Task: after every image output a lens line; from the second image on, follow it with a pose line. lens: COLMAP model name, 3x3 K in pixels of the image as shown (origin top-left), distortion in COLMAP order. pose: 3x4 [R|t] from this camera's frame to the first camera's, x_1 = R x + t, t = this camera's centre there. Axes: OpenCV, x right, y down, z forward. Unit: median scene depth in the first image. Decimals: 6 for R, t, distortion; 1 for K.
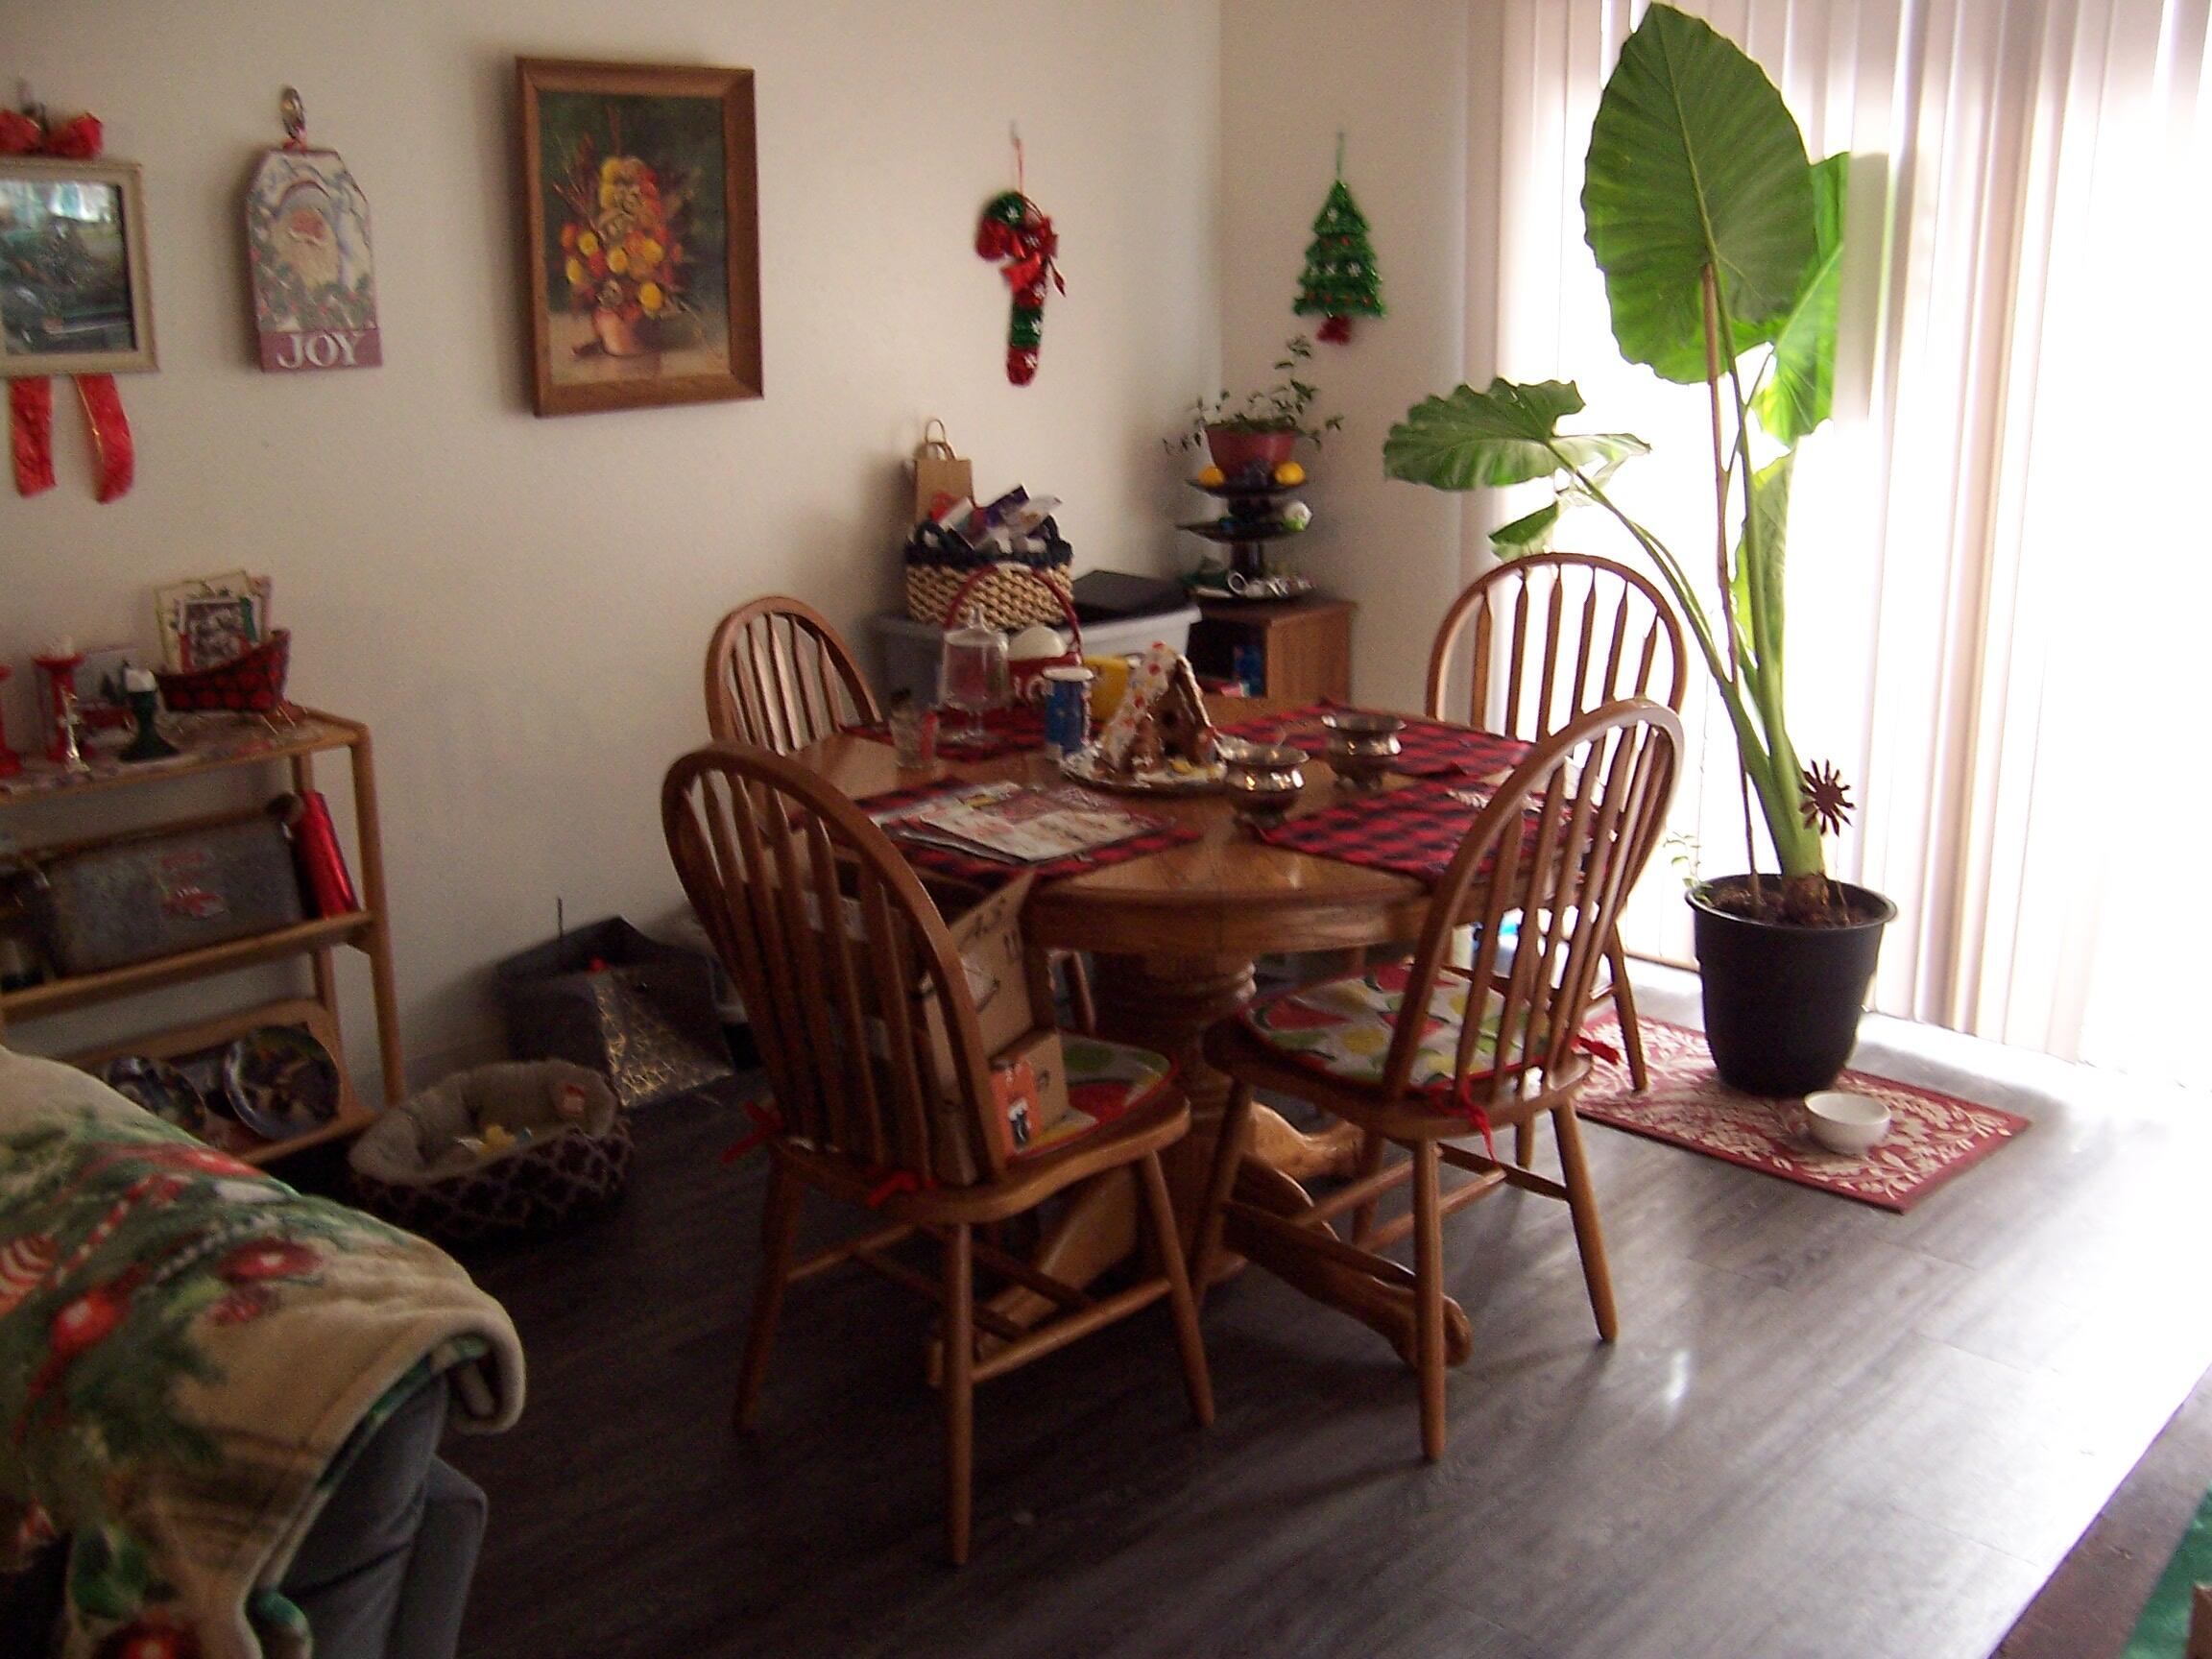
lens RADIAL K [[2194.6, 0, 1142.9], [0, 2194.6, 826.8], [0, 0, 1]] dist [-0.163224, 0.274170]
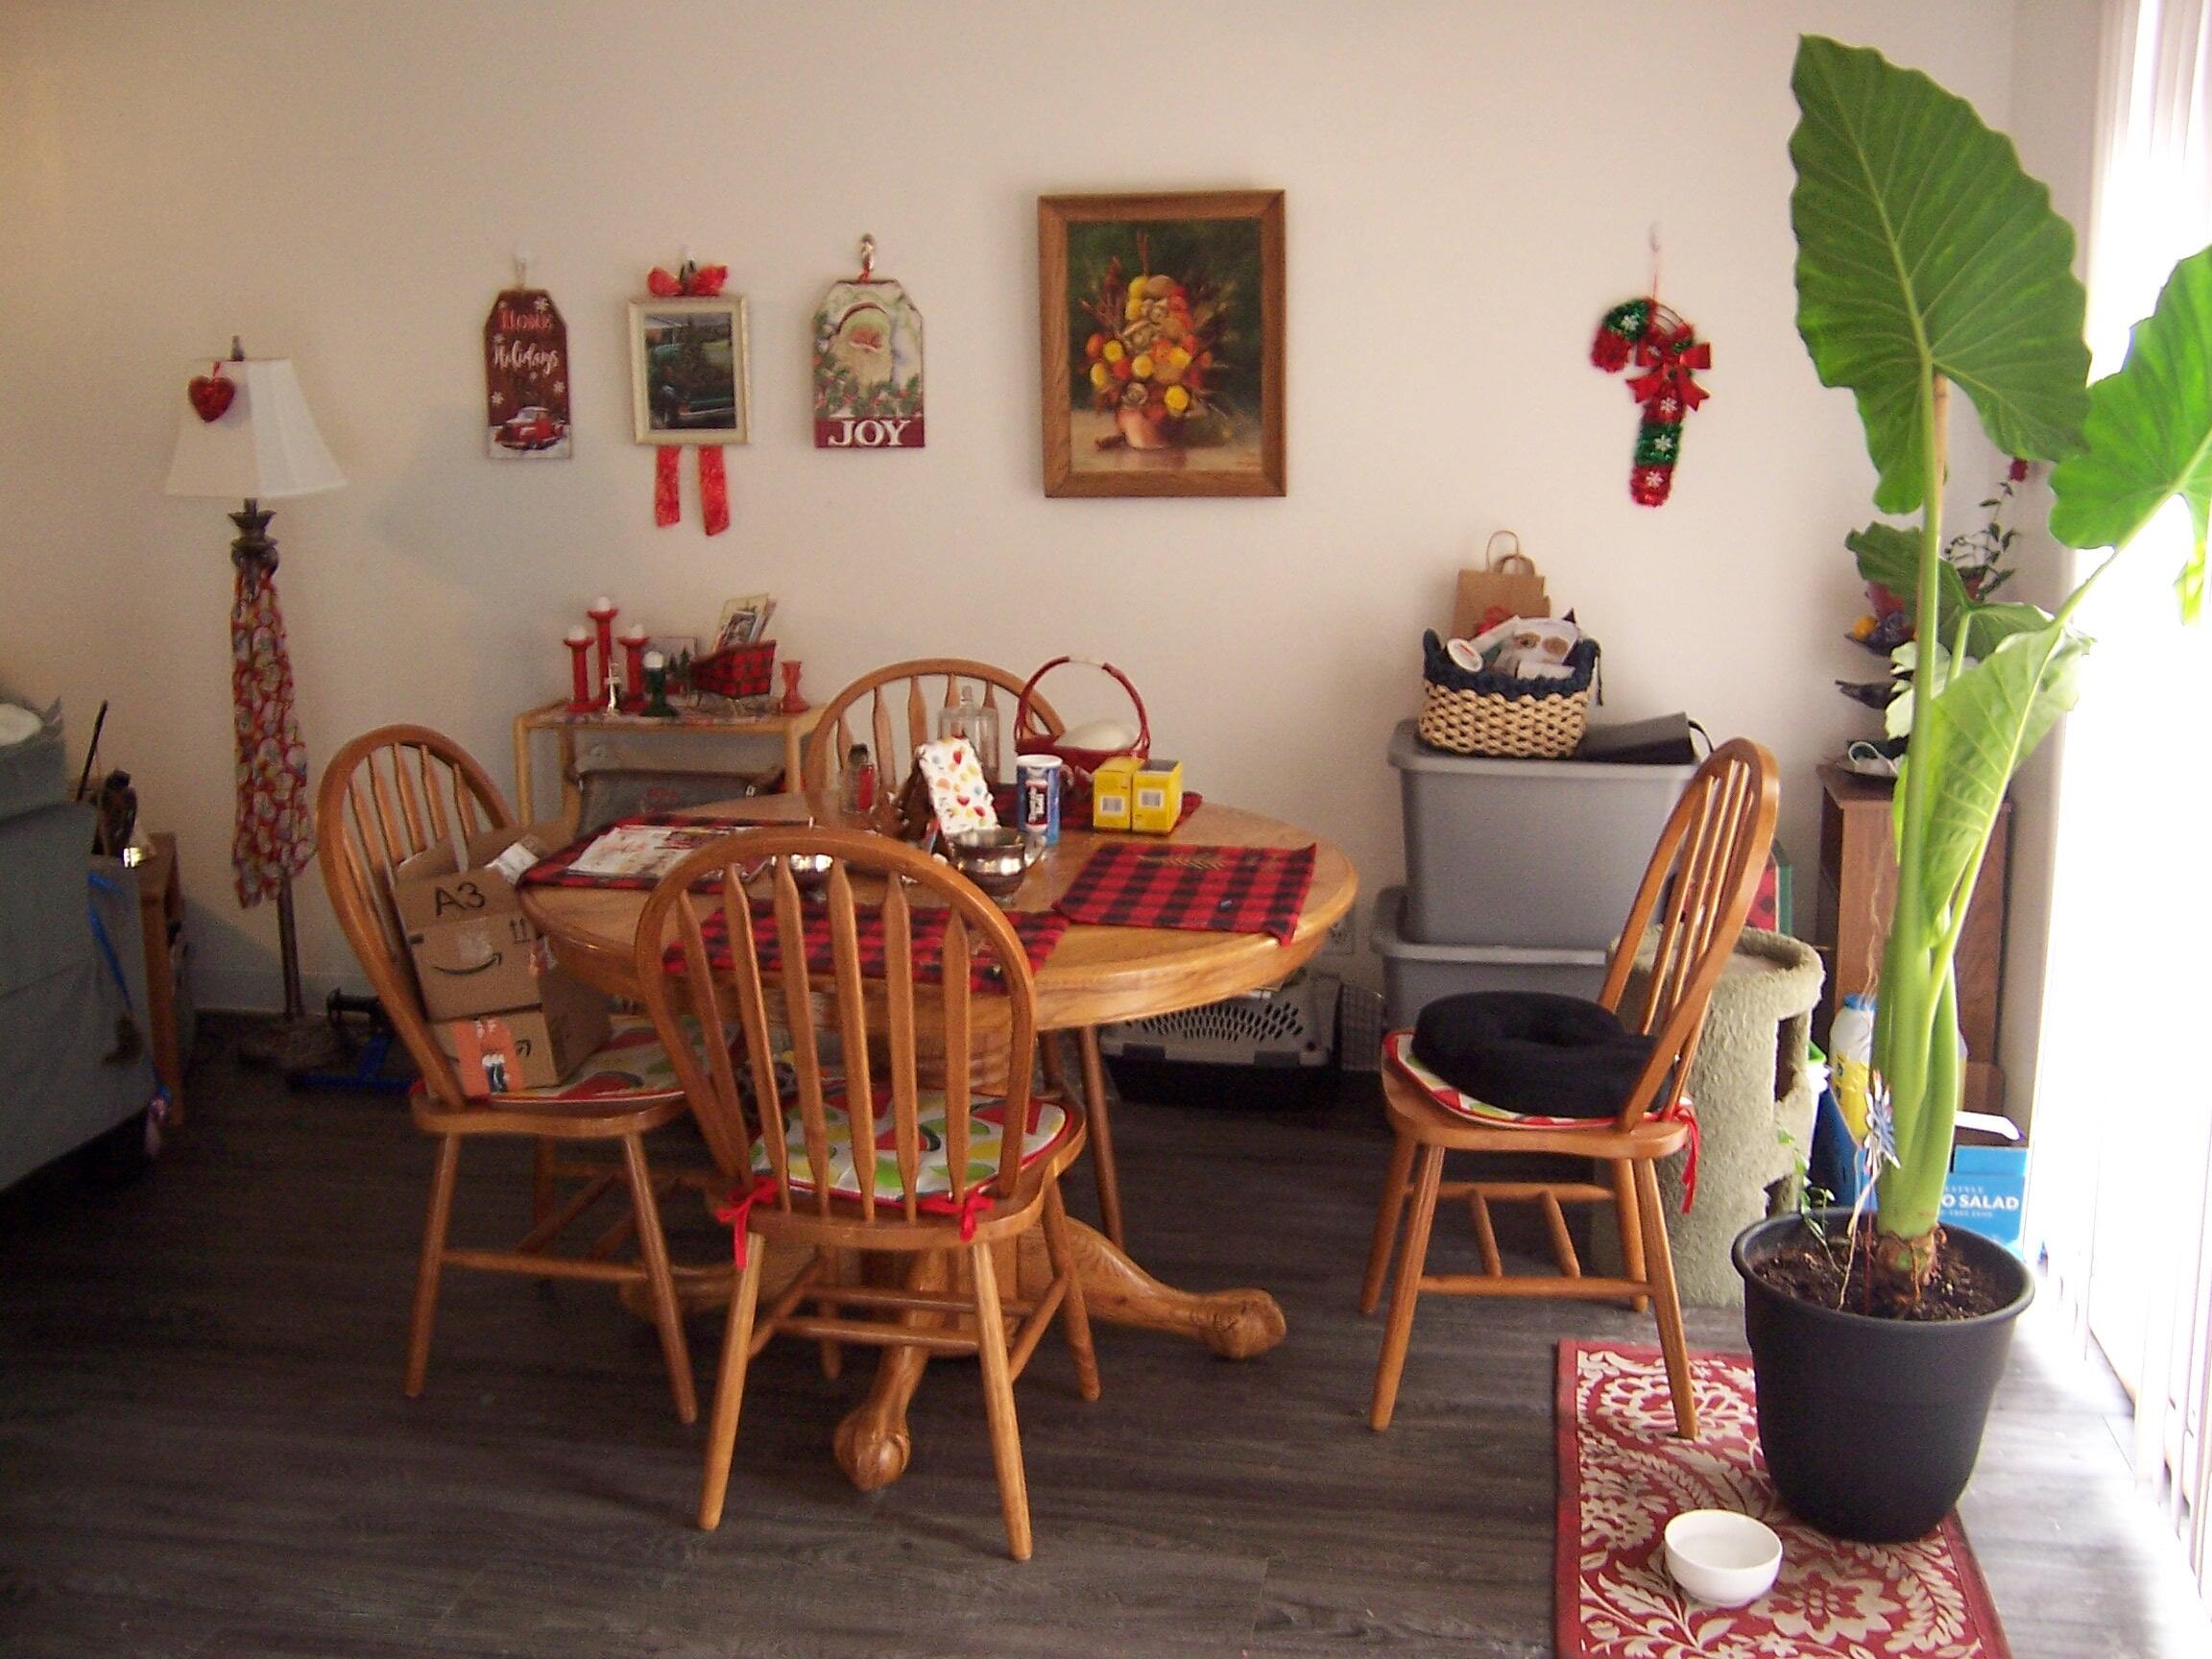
lens RADIAL K [[2194.6, 0, 1142.9], [0, 2194.6, 826.8], [0, 0, 1]] dist [-0.163224, 0.274170]
pose [[0.542045, 0.173789, -0.822183, 0.744166], [-0.211606, 0.975083, 0.066601, -0.104764], [0.813271, 0.137878, 0.565314, 0.393632]]
